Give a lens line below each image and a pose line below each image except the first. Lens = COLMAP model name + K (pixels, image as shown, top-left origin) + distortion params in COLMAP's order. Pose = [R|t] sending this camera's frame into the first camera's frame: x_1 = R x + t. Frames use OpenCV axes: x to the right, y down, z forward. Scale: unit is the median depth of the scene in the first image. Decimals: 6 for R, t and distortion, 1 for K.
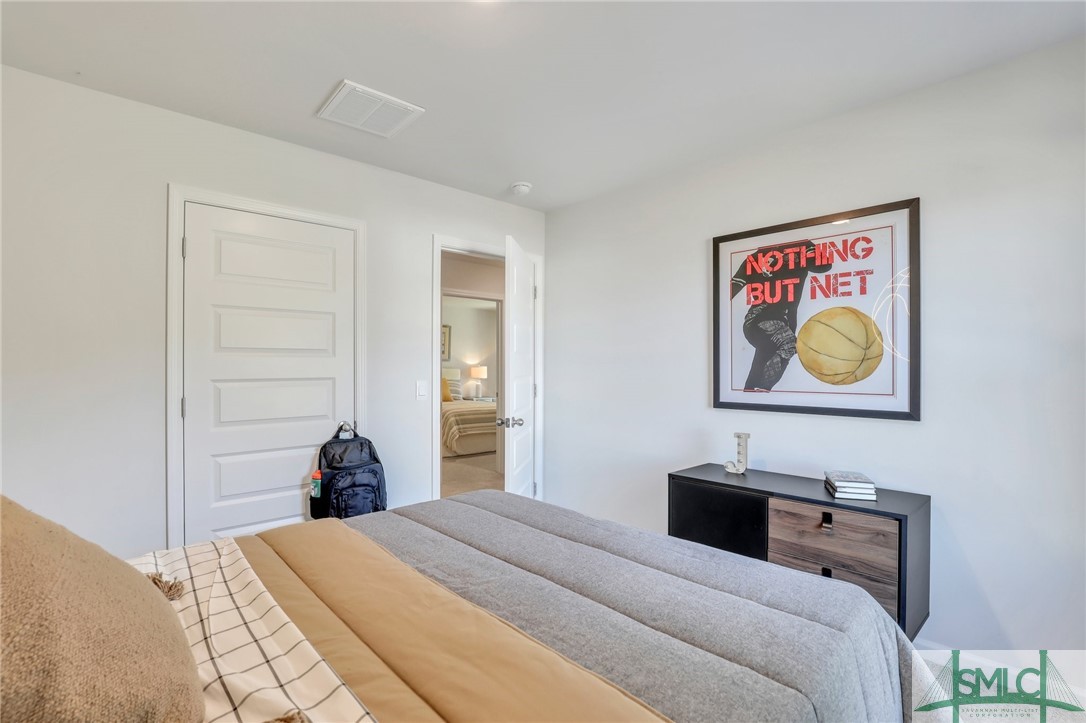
lens RADIAL K [[504.5, 0, 541.4], [0, 504.5, 365.3], [0, 0, 1]] dist [-0.027438, 0.001394]
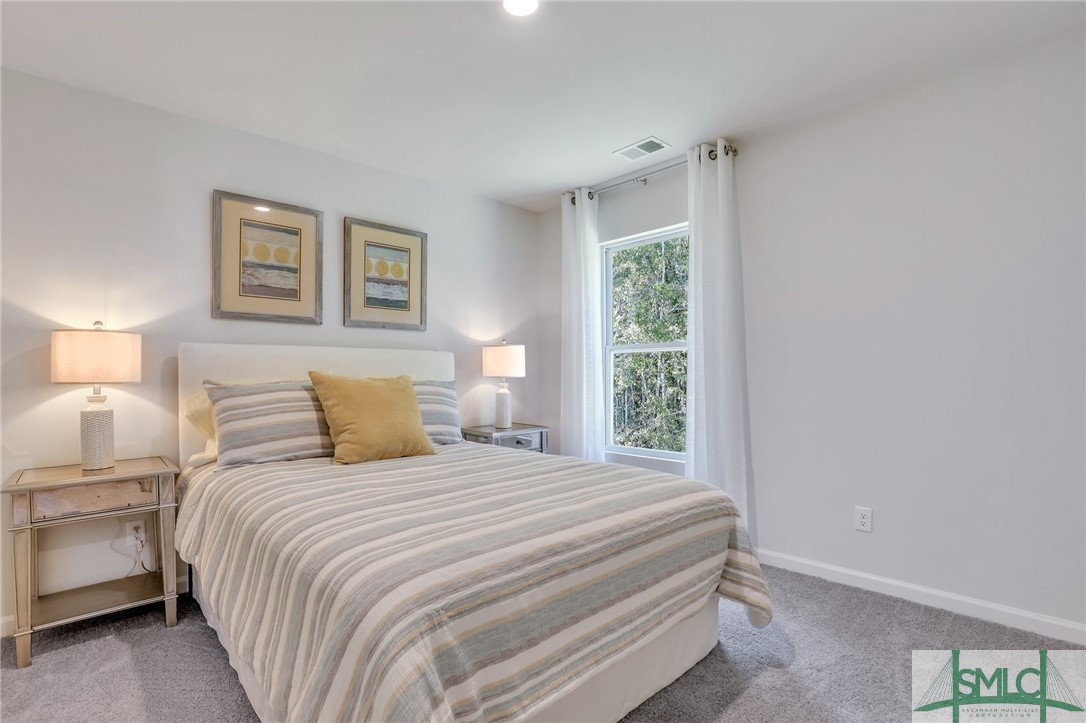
lens RADIAL K [[504.5, 0, 541.4], [0, 504.5, 365.3], [0, 0, 1]] dist [-0.027438, 0.001394]
pose [[0.999710, -0.006492, 0.023180, -0.104639], [0.006611, 0.999965, -0.005056, 0.019180], [-0.023146, 0.005208, 0.999719, 0.628470]]
